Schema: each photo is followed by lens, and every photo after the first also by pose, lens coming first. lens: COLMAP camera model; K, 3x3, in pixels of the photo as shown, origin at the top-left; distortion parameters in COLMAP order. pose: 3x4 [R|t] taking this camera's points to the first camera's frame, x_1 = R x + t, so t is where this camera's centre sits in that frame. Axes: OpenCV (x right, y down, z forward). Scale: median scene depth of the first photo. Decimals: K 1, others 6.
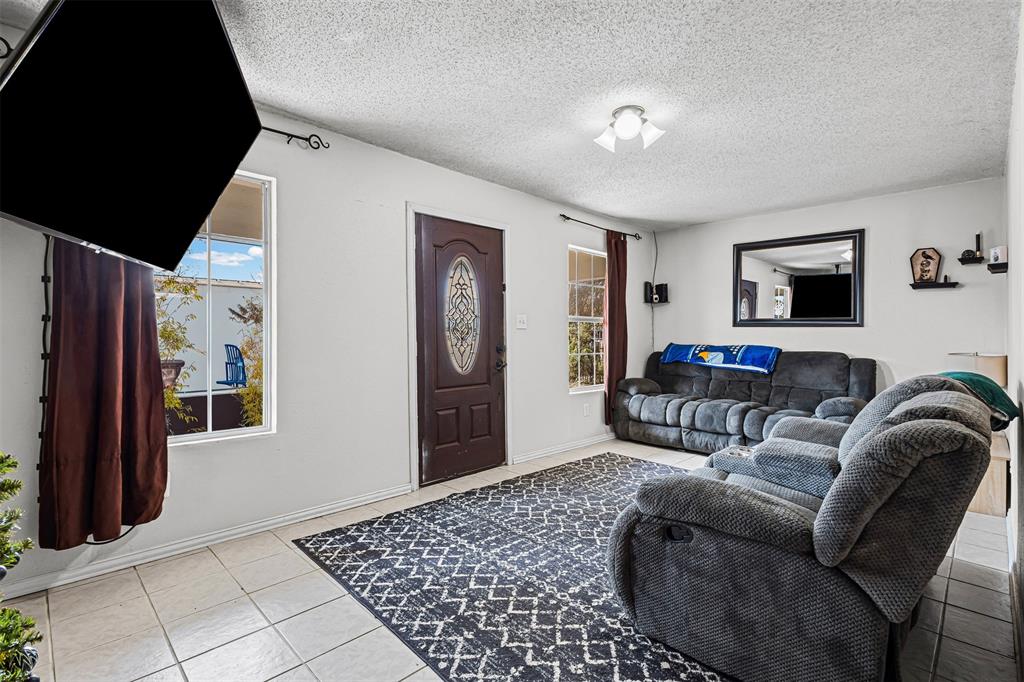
lens RADIAL K [[478.4, 0, 508.9], [0, 478.4, 332.1], [0, 0, 1]] dist [0.009515, -0.000359]
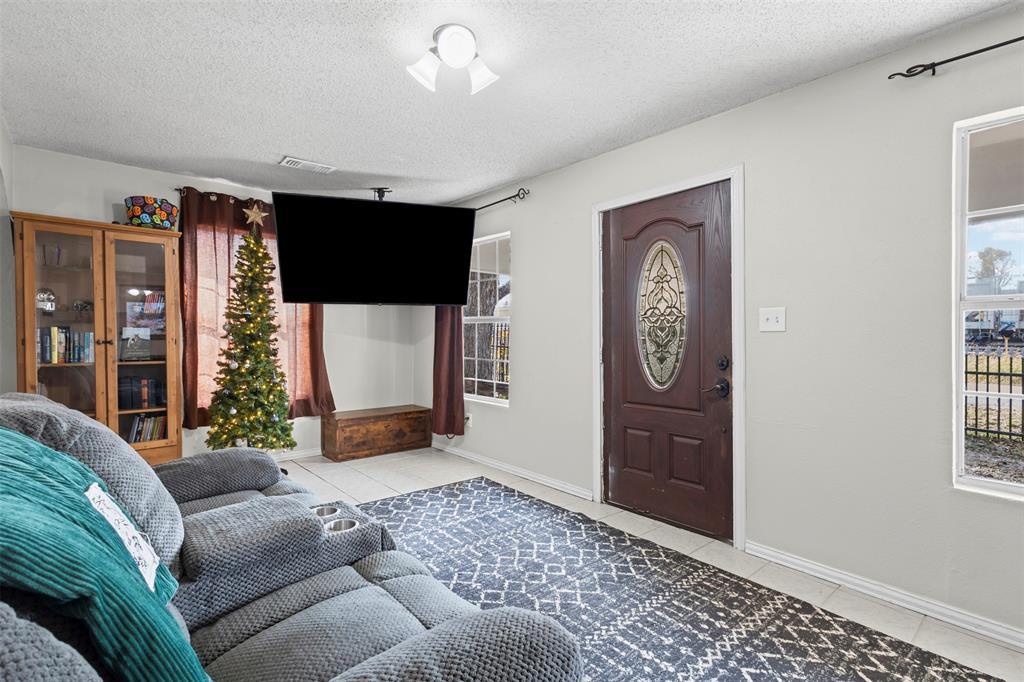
lens RADIAL K [[478.4, 0, 509.1], [0, 478.4, 343.3], [0, 0, 1]] dist [0.009515, -0.000359]
pose [[-0.064689, 0.007513, -0.997877, 0.845114], [-0.004024, 0.999962, 0.007790, 0.005691], [0.997897, 0.004520, -0.064656, 0.965166]]
